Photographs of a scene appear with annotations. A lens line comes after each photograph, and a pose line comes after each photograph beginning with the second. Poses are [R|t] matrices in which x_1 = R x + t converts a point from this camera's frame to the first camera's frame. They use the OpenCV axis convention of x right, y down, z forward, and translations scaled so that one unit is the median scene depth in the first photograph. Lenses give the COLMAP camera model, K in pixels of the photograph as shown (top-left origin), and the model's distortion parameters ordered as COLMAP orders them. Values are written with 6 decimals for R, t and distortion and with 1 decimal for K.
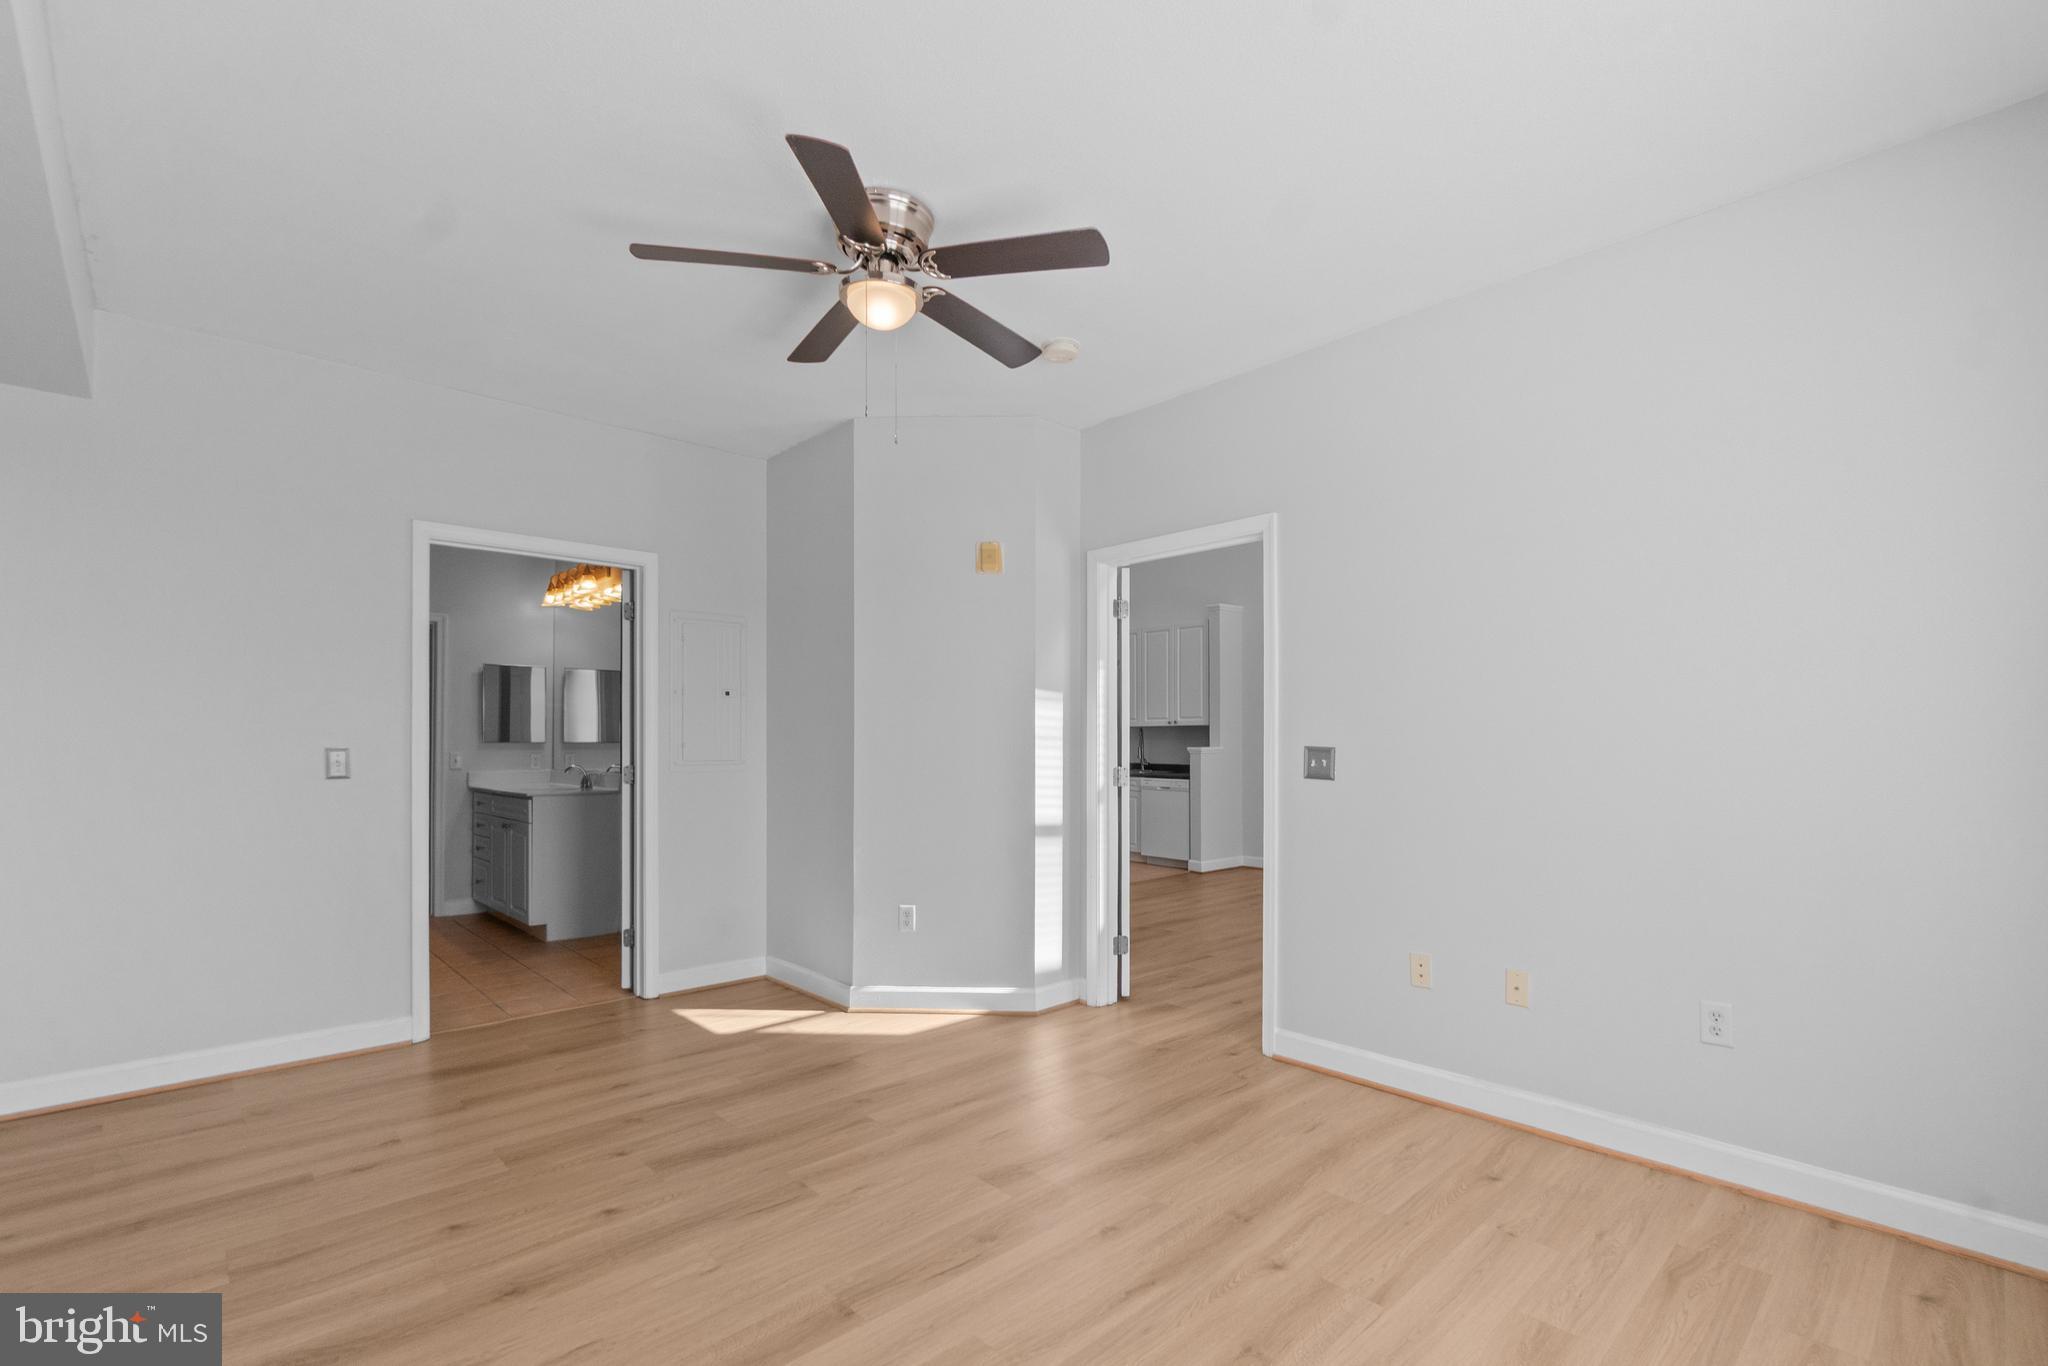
lens RADIAL K [[915.9, 0, 1012.7], [0, 915.9, 725.3], [0, 0, 1]] dist [-0.001235, -0.000884]
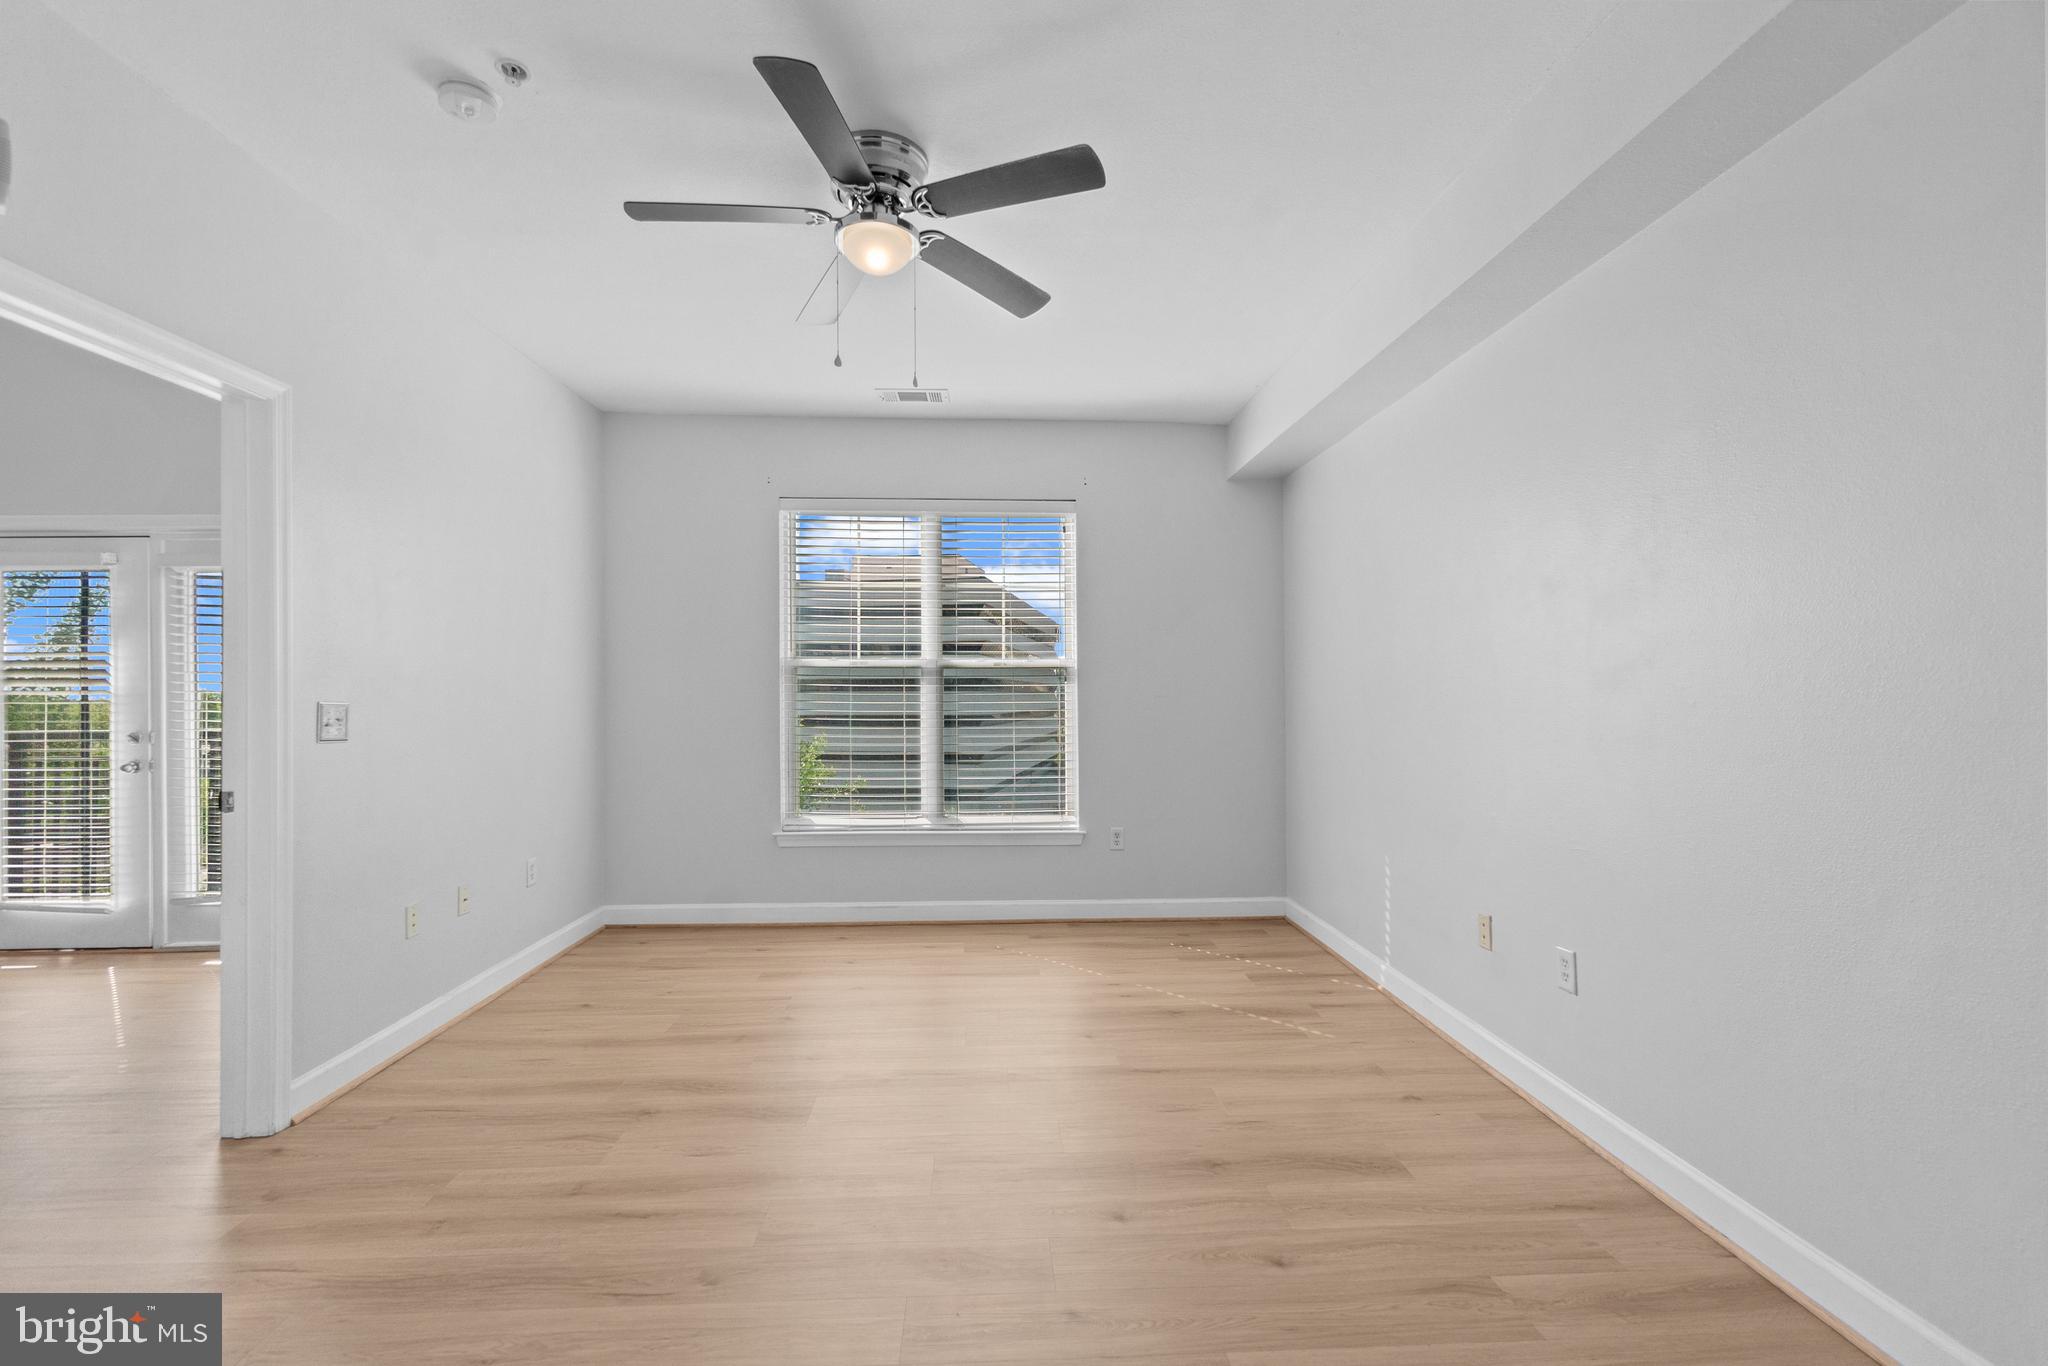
lens RADIAL K [[900.8, 0, 1020.7], [0, 900.8, 696.9], [0, 0, 1]] dist [0.001028, 0.000632]
pose [[-0.767929, -0.002962, 0.640529, -1.119612], [-0.007921, 0.999957, -0.004873, 0.028596], [-0.640486, -0.008816, -0.767919, 2.100640]]
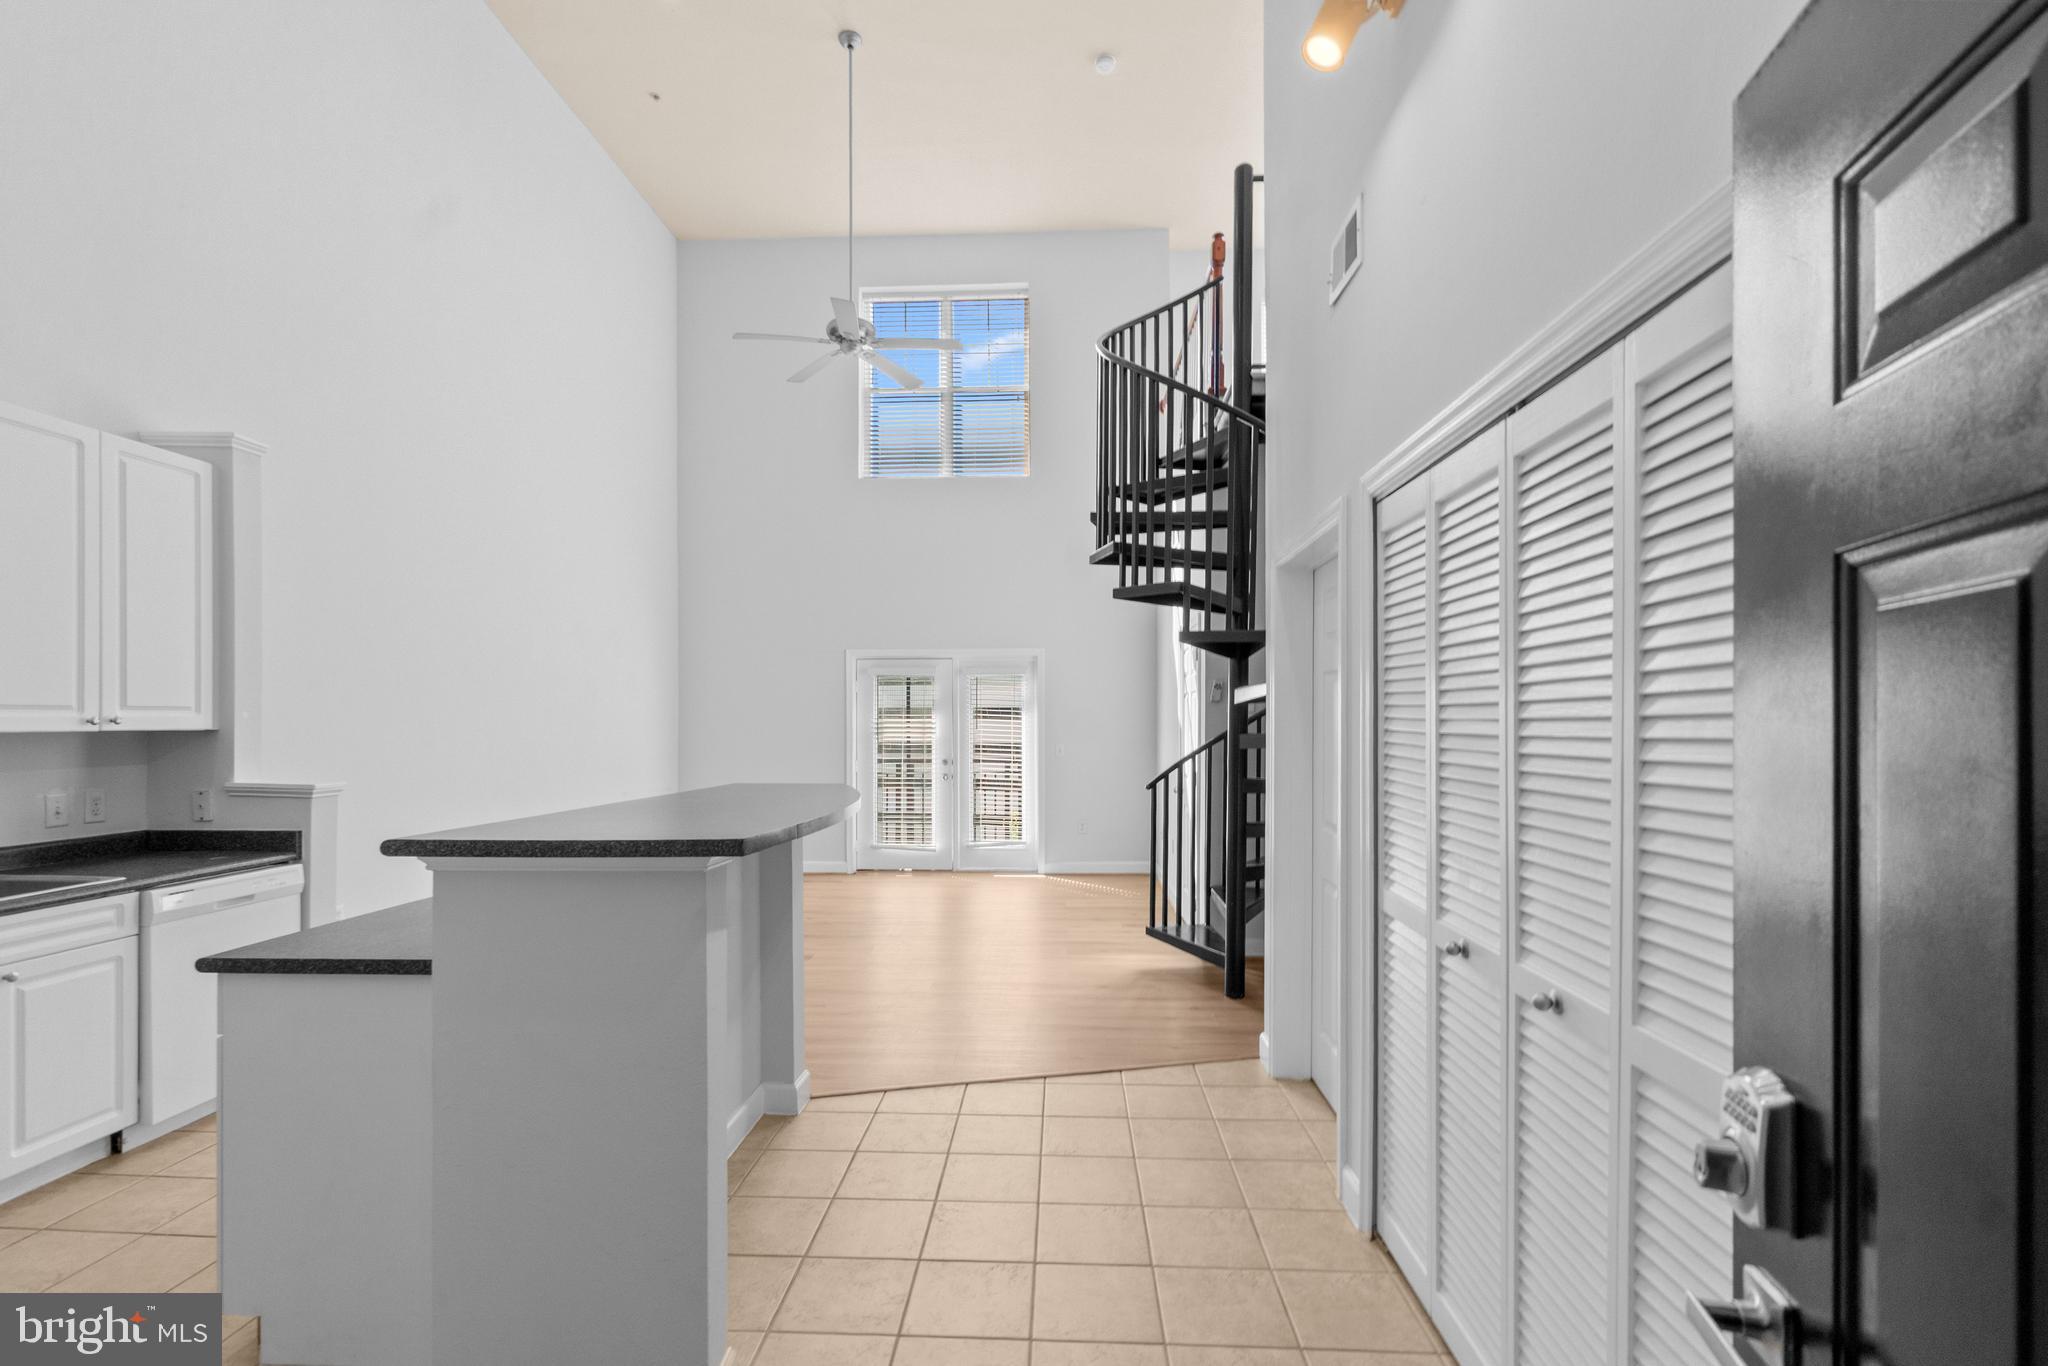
lens RADIAL K [[915.9, 0, 1012.7], [0, 915.9, 725.3], [0, 0, 1]] dist [-0.001235, -0.000884]
pose [[-0.695129, -0.003281, 0.718877, -0.075596], [-0.008229, 0.999960, -0.003393, -0.000749], [-0.718838, -0.008274, -0.695129, 0.244266]]
